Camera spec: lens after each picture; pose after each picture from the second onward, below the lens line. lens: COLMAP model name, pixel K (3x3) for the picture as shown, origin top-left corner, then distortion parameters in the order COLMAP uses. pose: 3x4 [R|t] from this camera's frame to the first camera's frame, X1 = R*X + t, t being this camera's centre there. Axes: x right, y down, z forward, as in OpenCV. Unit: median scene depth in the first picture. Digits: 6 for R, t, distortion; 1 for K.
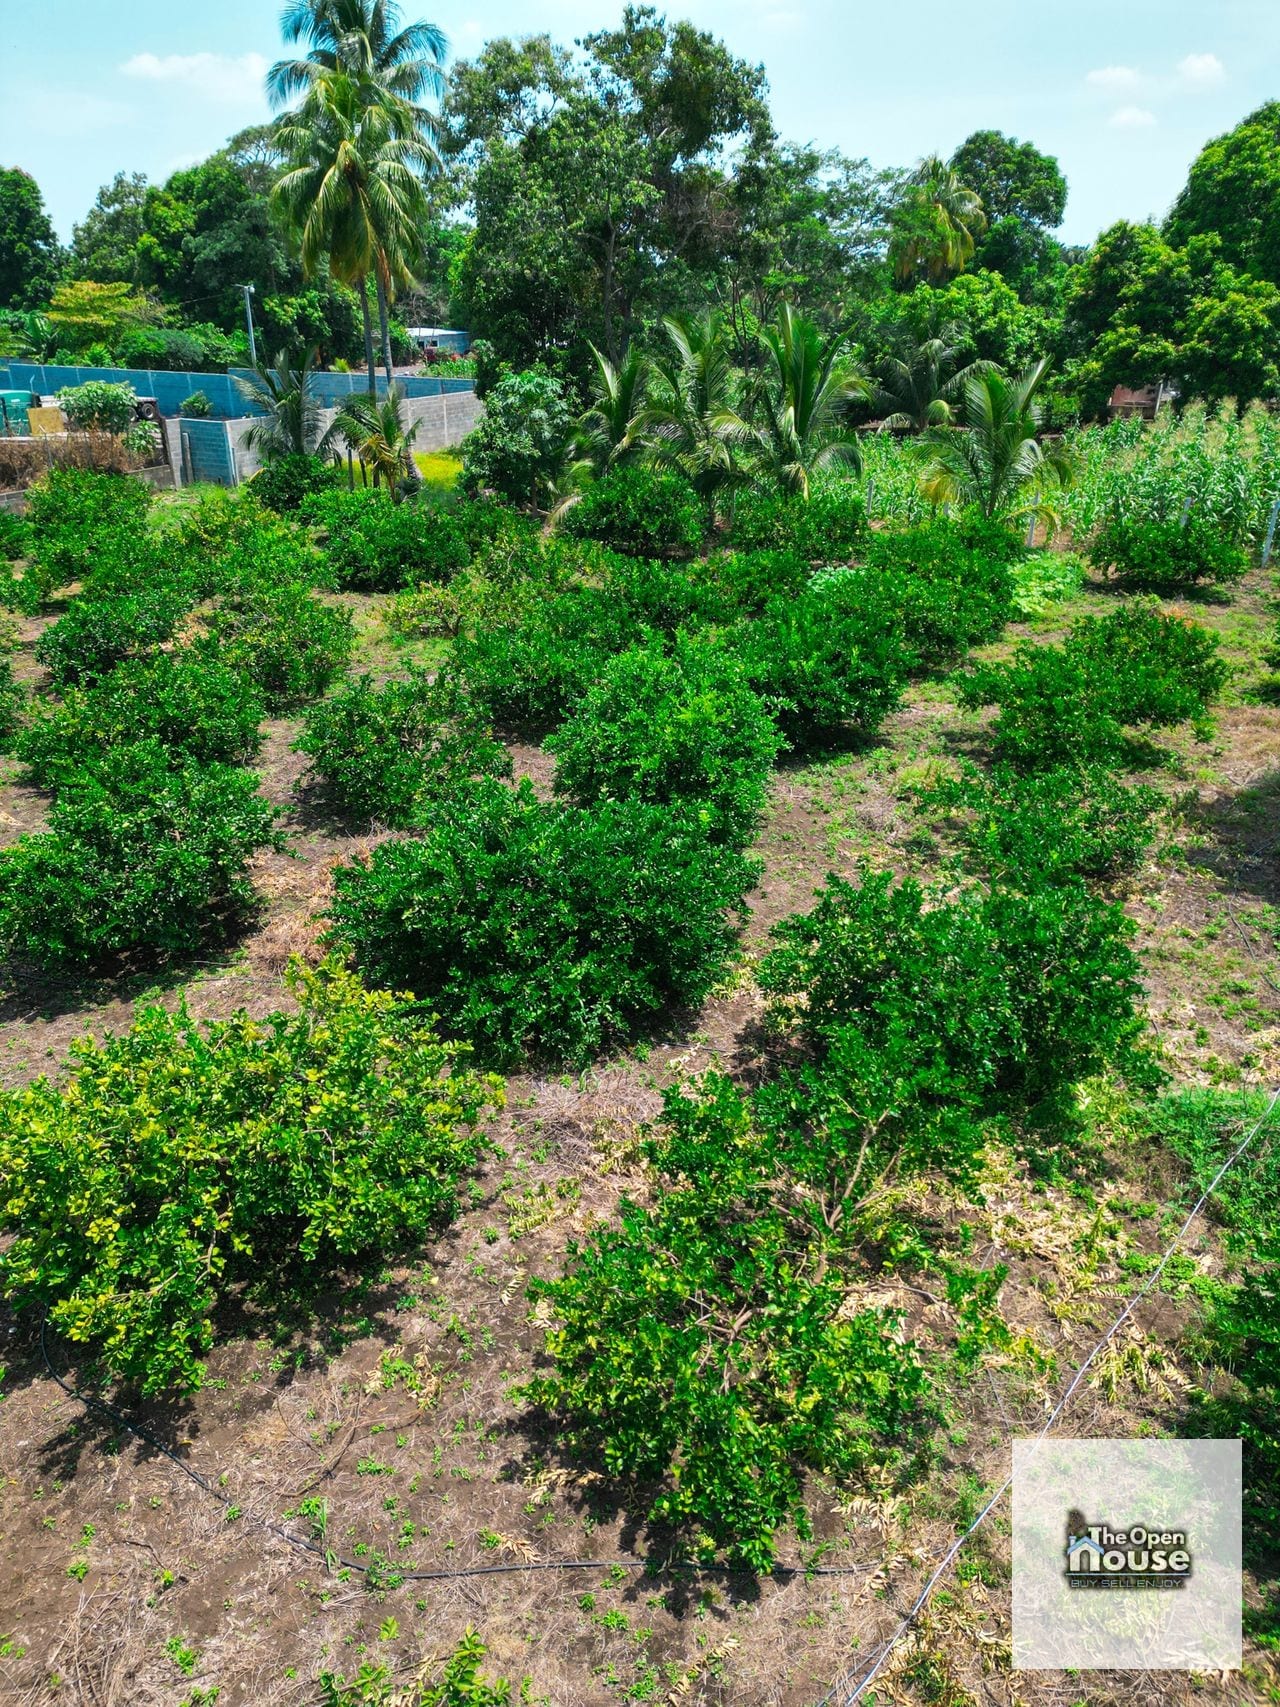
lens RADIAL K [[1205.5, 0, 642.0], [0, 1205.5, 848.8], [0, 0, 1]] dist [0.062437, -0.052920]
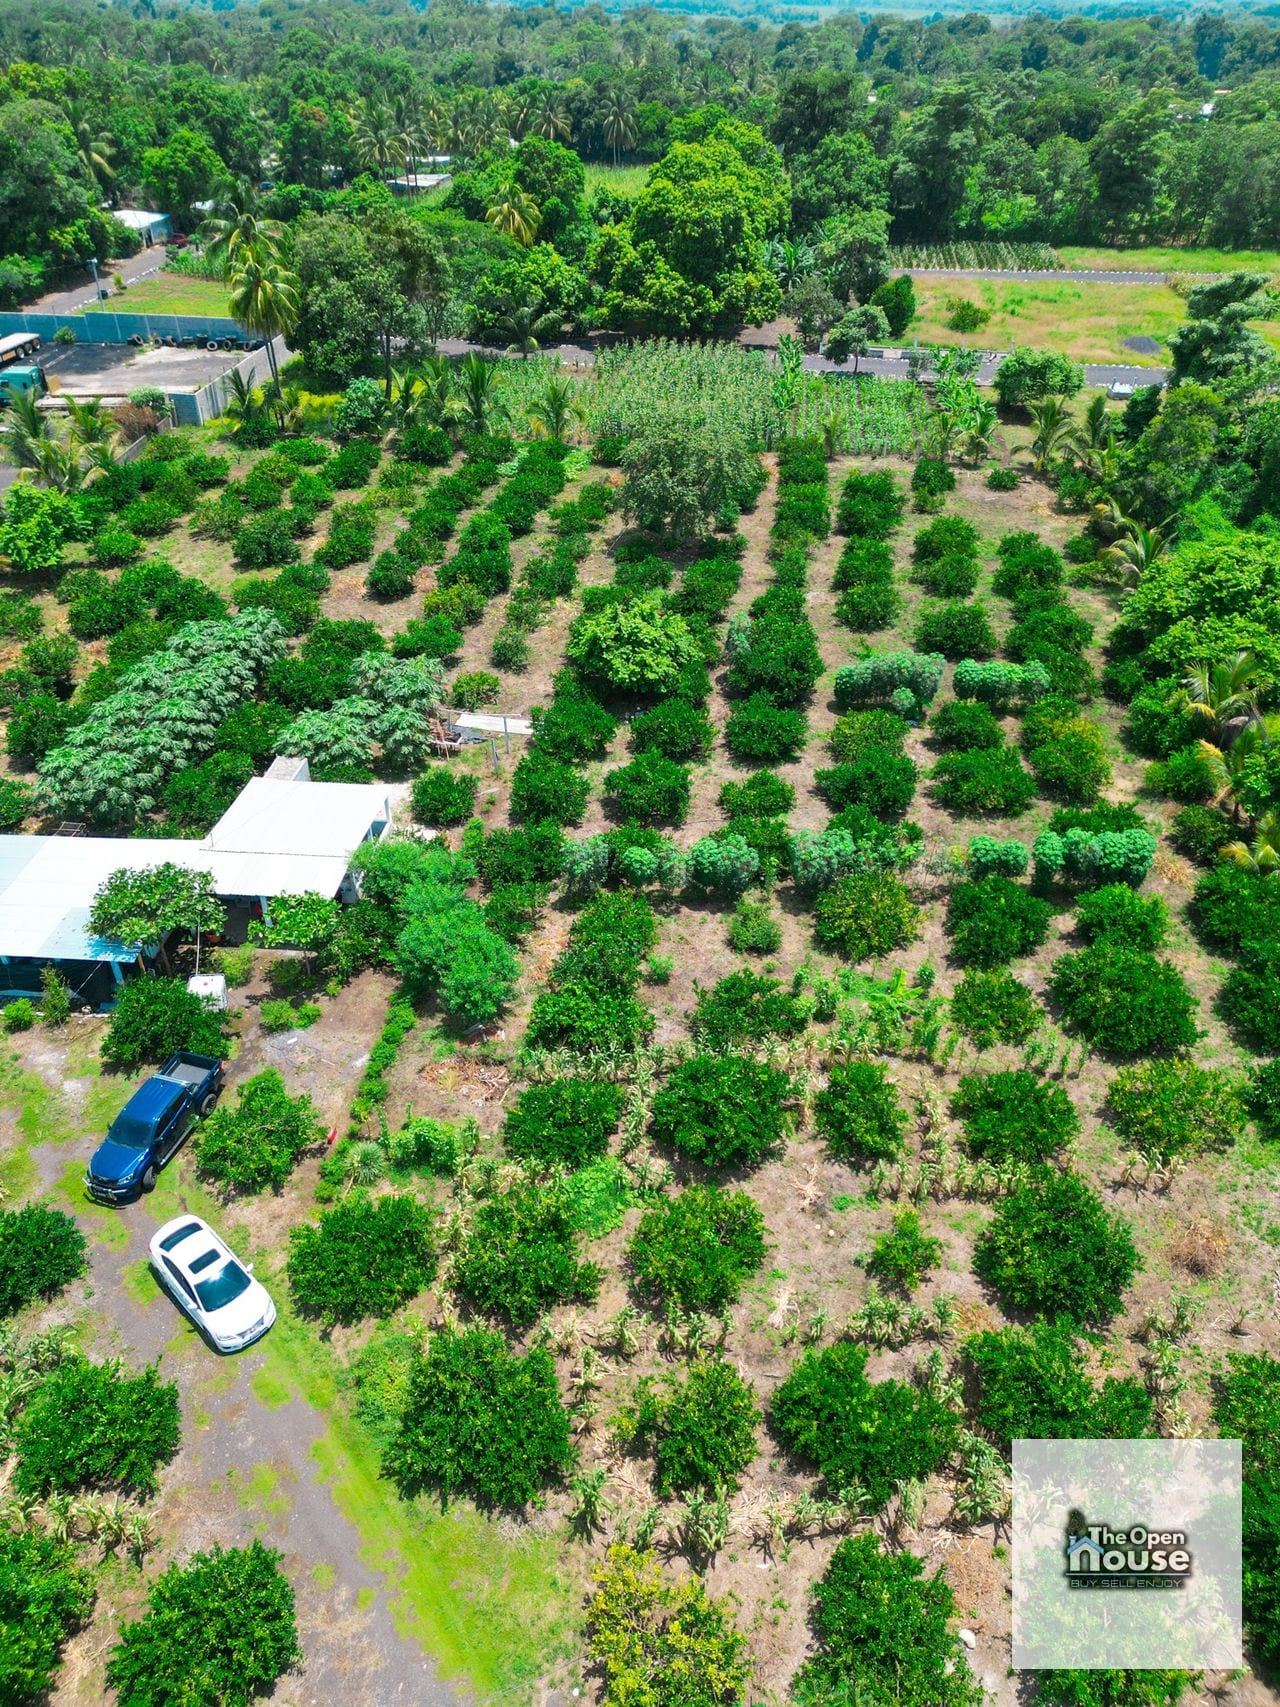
lens RADIAL K [[1205.5, 0, 643.5], [0, 1205.5, 852.7], [0, 0, 1]] dist [0.062437, -0.052920]
pose [[0.953233, -0.174784, 0.246570, -0.223258], [0.123586, 0.969912, 0.209753, 0.052675], [-0.275812, -0.169471, 0.946154, -1.099342]]
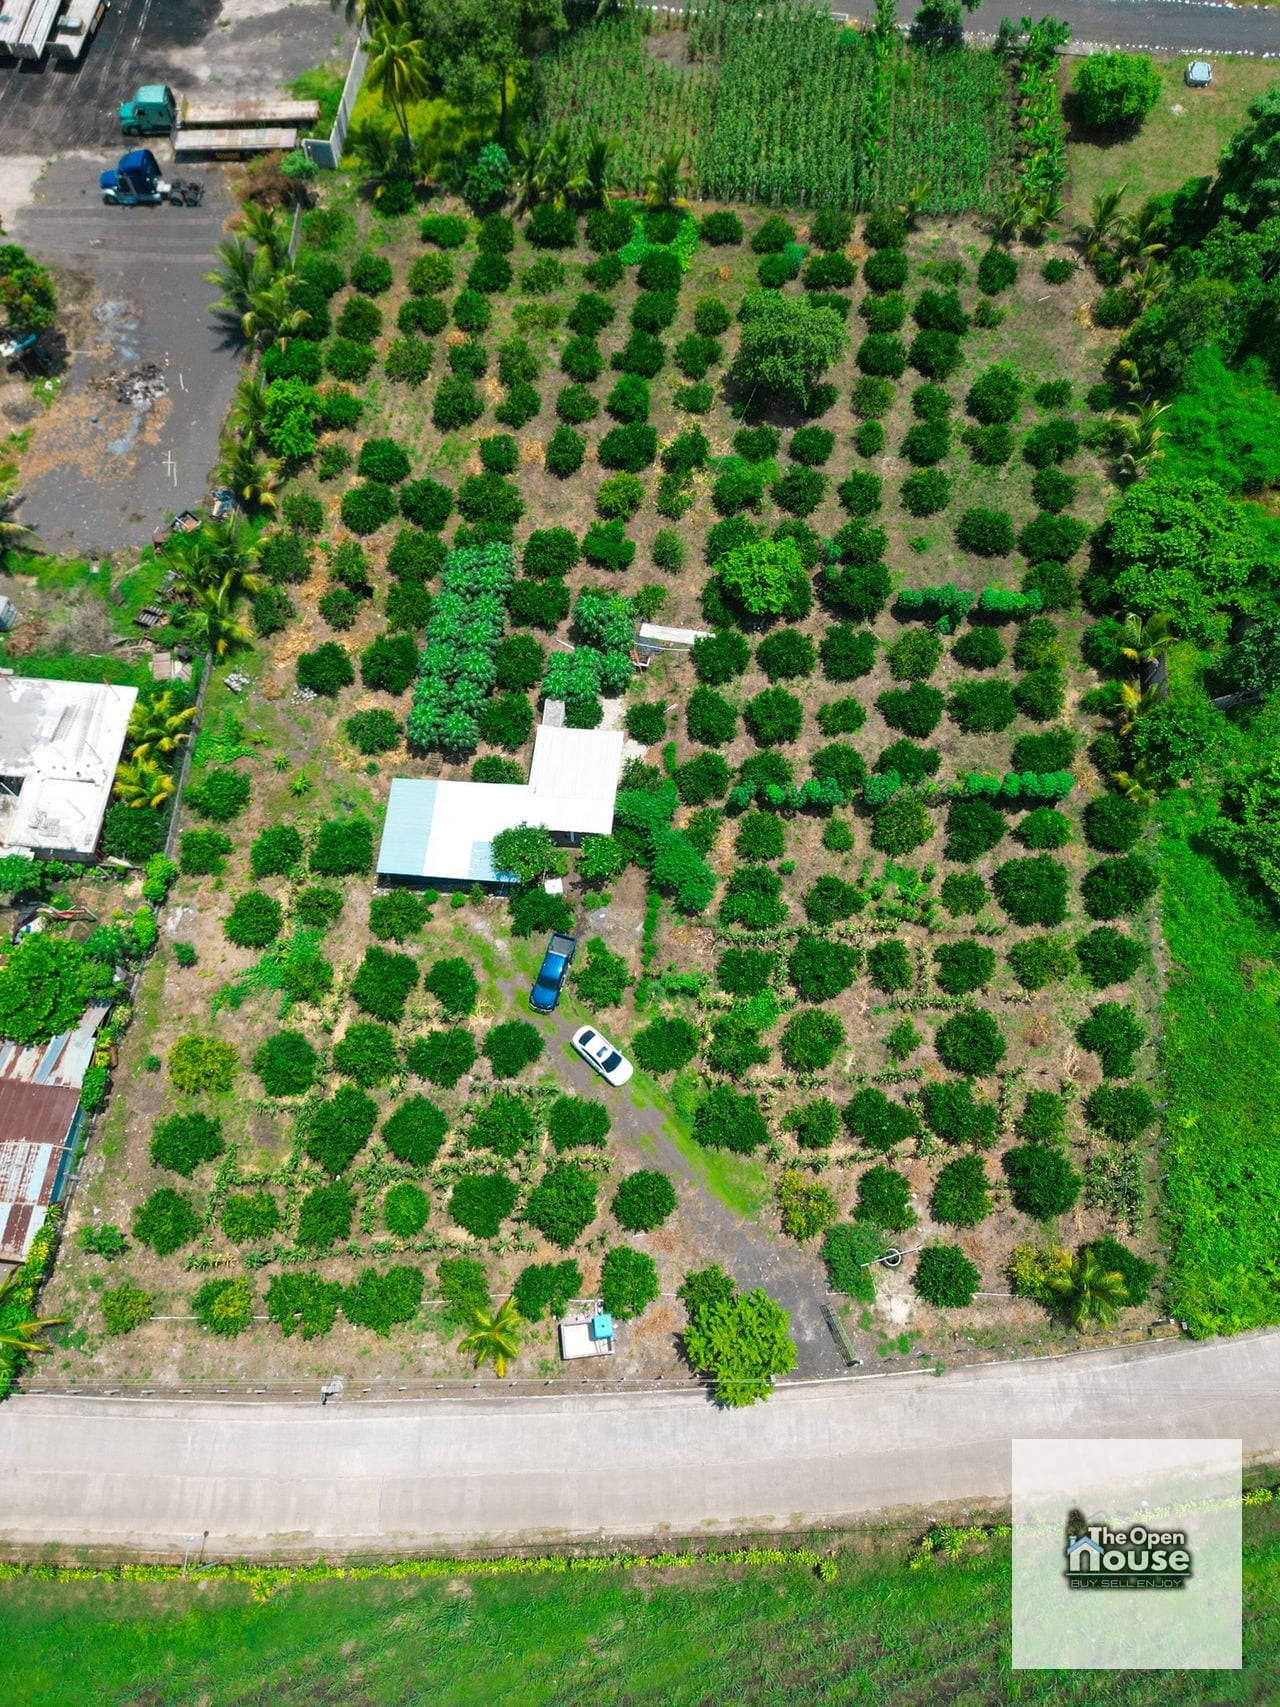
lens RADIAL K [[1205.5, 0, 640.0], [0, 1205.5, 864.5], [0, 0, 1]] dist [0.062437, -0.052920]
pose [[0.951049, -0.283666, 0.122640, -0.383198], [0.123585, 0.712820, 0.690373, -0.750384], [-0.283255, -0.641422, 0.712983, -1.362553]]
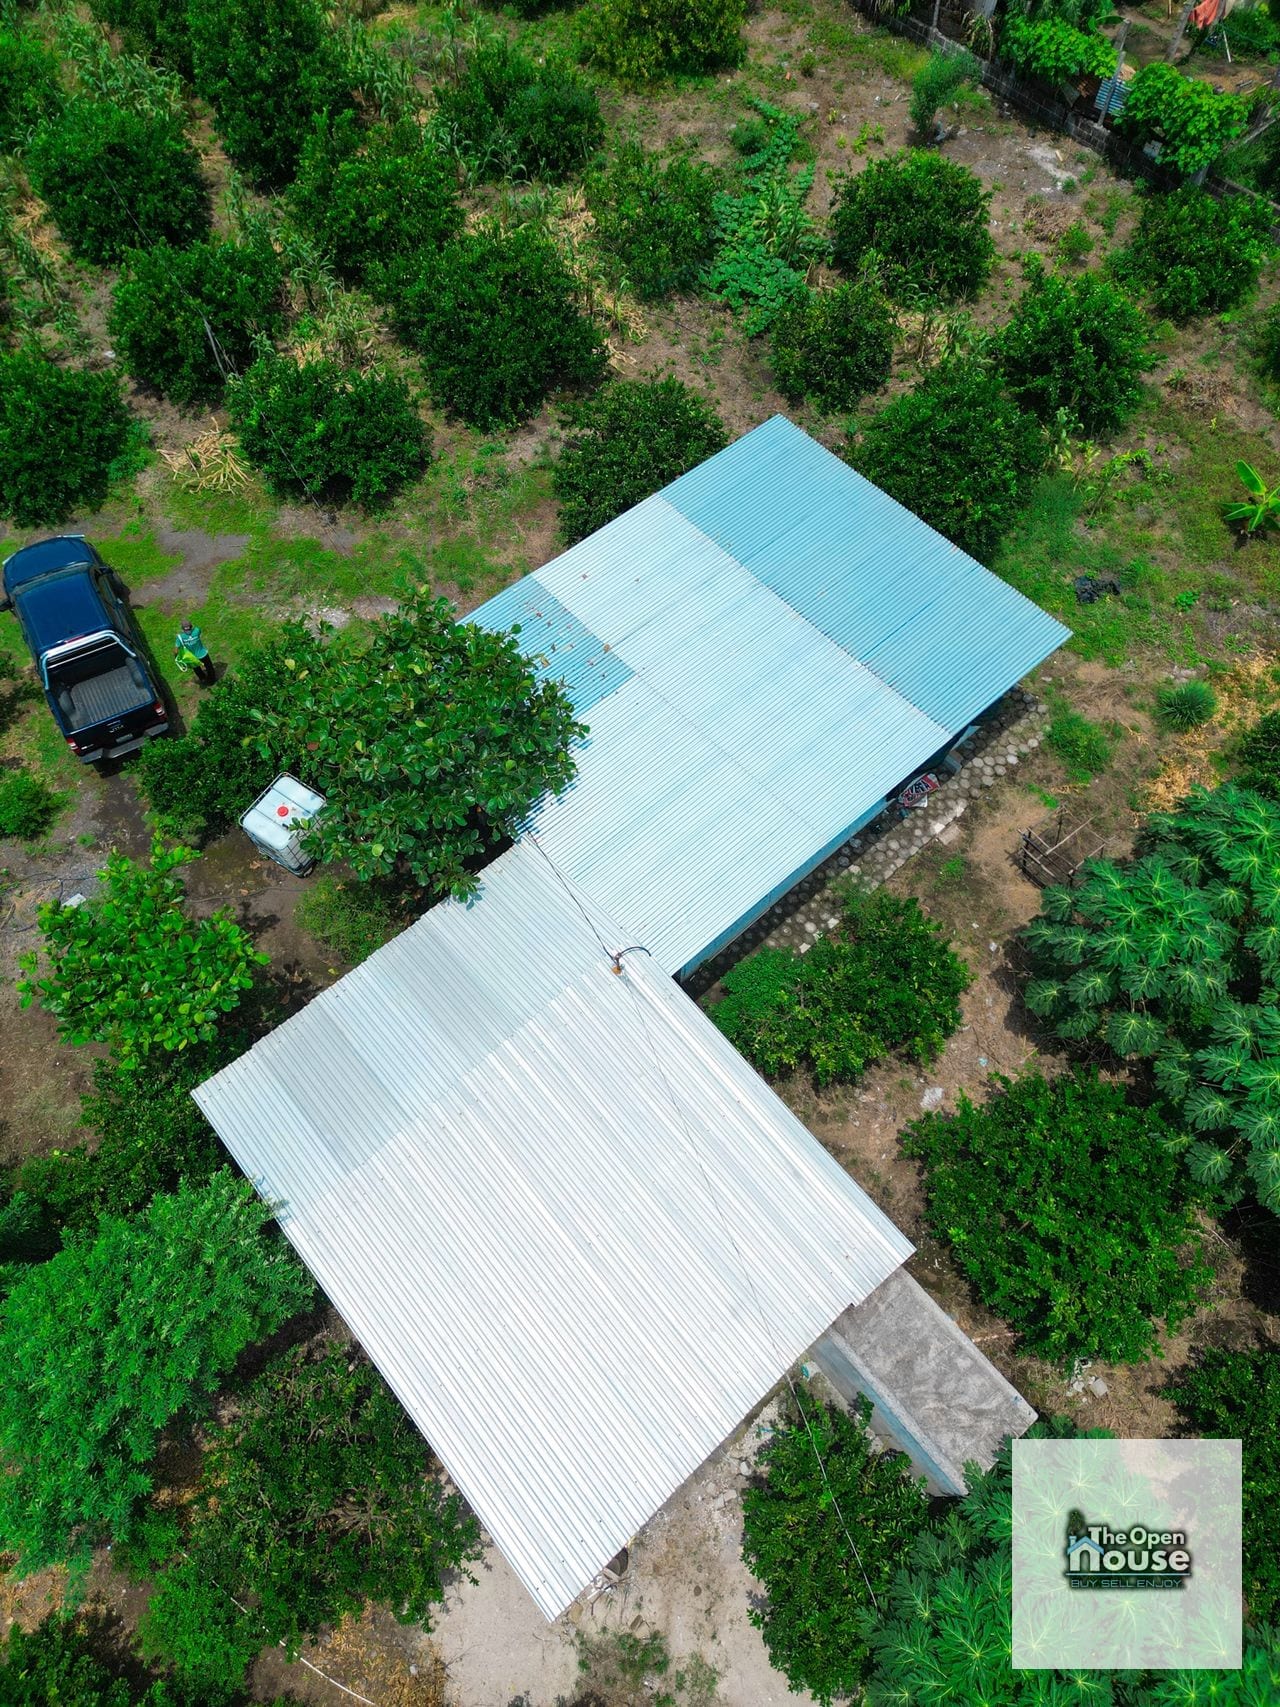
lens RADIAL K [[1205.5, 0, 640.0], [0, 1205.5, 849.1], [0, 0, 1]] dist [0.062437, -0.052920]
pose [[-0.431552, 0.800581, -0.415732, -0.200391], [-0.359837, 0.269830, 0.893146, -0.099226], [0.827212, 0.535035, 0.171633, -0.282622]]
